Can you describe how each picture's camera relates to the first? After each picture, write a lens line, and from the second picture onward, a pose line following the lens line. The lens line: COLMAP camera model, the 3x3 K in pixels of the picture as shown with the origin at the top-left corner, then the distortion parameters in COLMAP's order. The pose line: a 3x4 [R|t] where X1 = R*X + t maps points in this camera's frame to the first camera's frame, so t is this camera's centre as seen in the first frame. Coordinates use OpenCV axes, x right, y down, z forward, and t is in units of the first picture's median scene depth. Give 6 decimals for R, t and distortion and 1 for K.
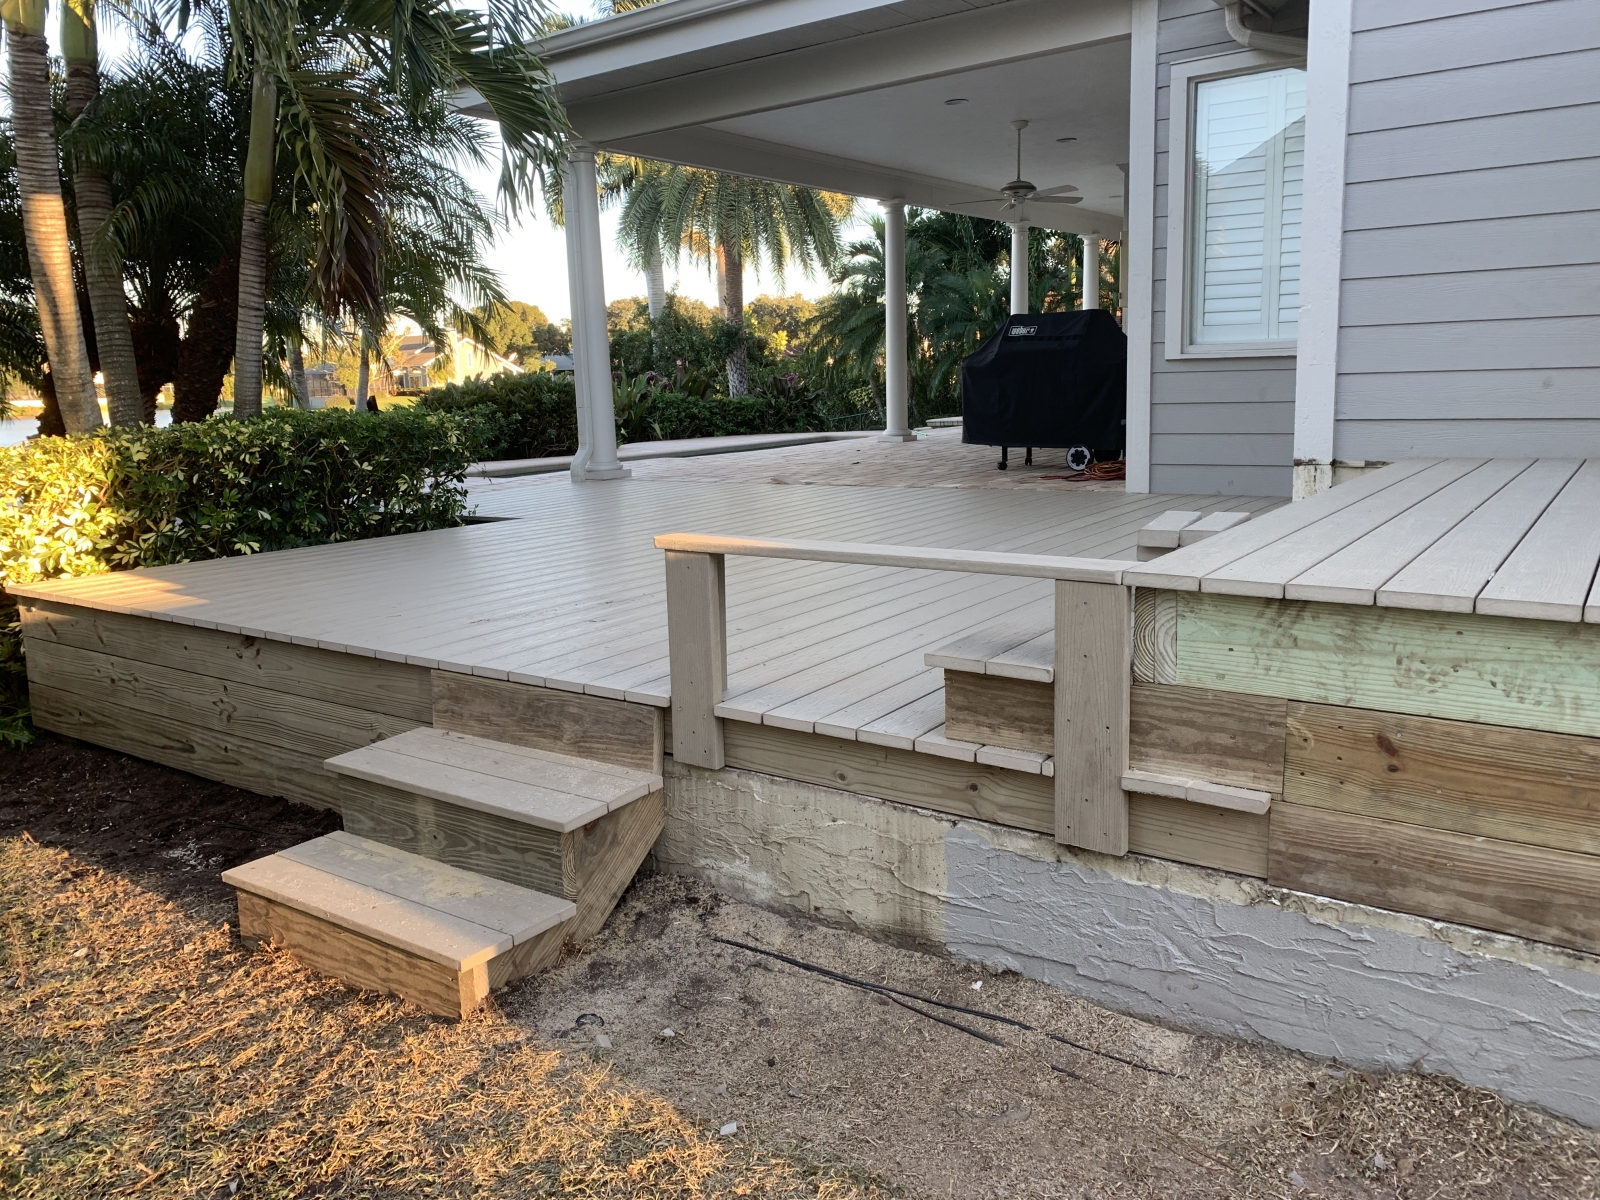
lens RADIAL K [[1216.5, 0, 804.6], [0, 1216.5, 577.6], [0, 0, 1]] dist [0.087873, -0.175883]
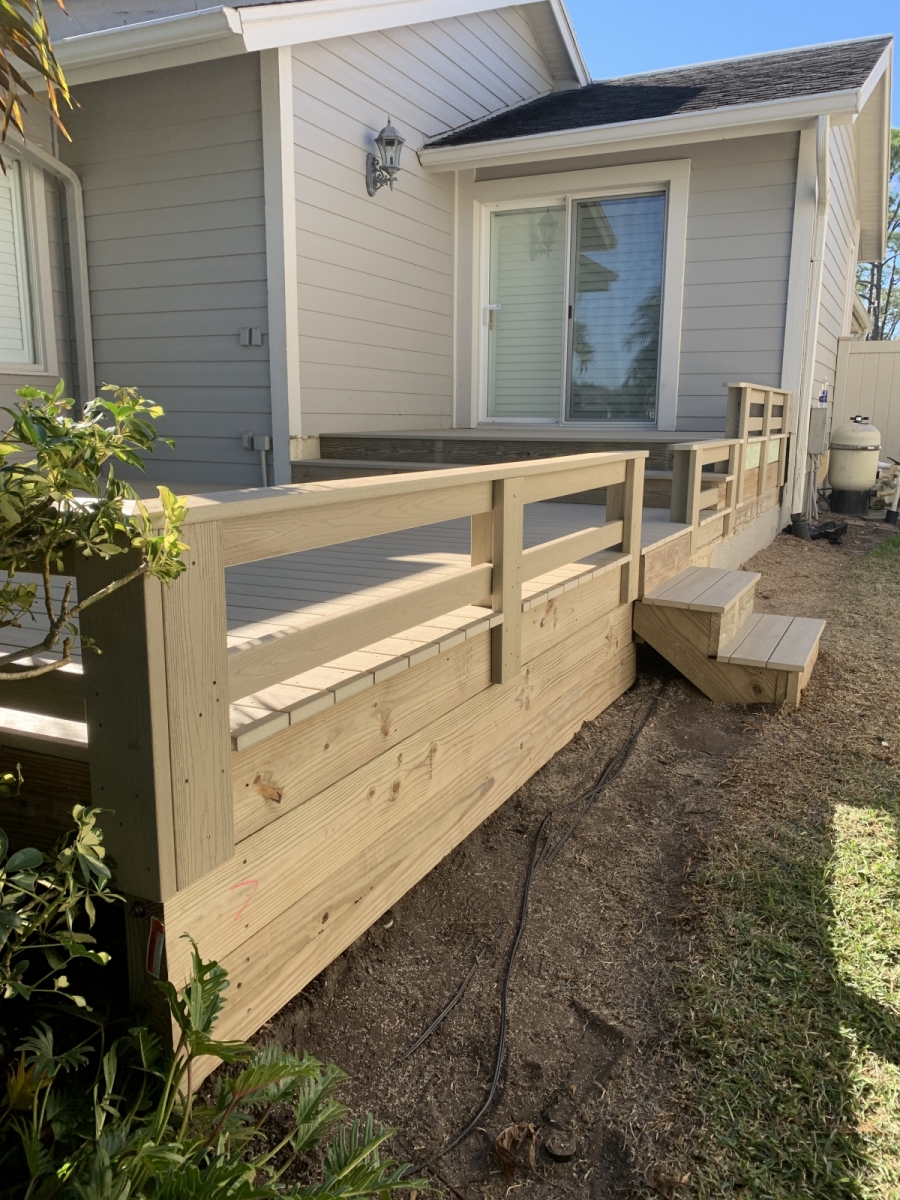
lens RADIAL K [[912.4, 0, 450.0], [0, 912.4, 600.0], [0, 0, 1]] dist [0.087873, -0.175883]
pose [[-0.163855, -0.166966, 0.972252, -1.701788], [0.156606, 0.968671, 0.192745, -0.152474], [-0.973974, 0.183843, -0.132574, 1.765391]]
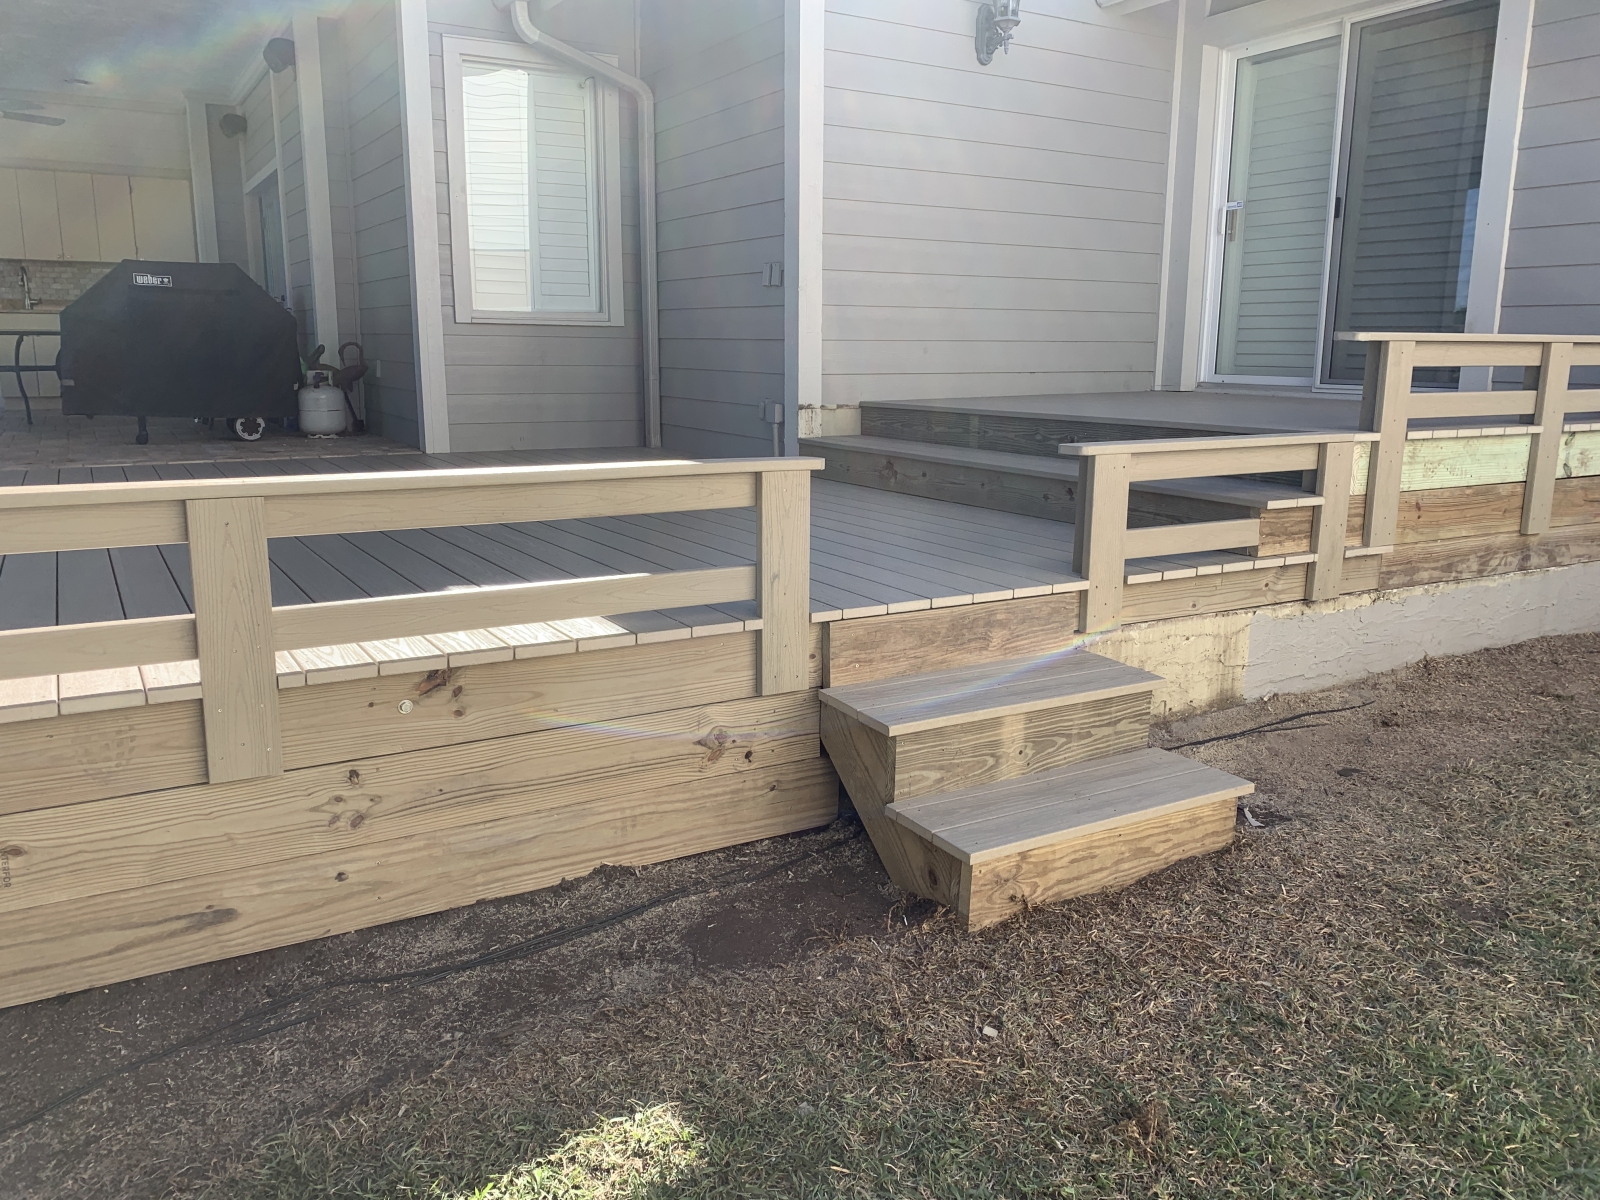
lens RADIAL K [[1216.5, 0, 804.6], [0, 1216.5, 577.6], [0, 0, 1]] dist [0.087873, -0.175883]
pose [[0.409860, -0.137137, 0.901780, -1.434049], [0.129437, 0.987373, 0.091324, -0.055772], [-0.902918, 0.079293, 0.422436, 0.808028]]
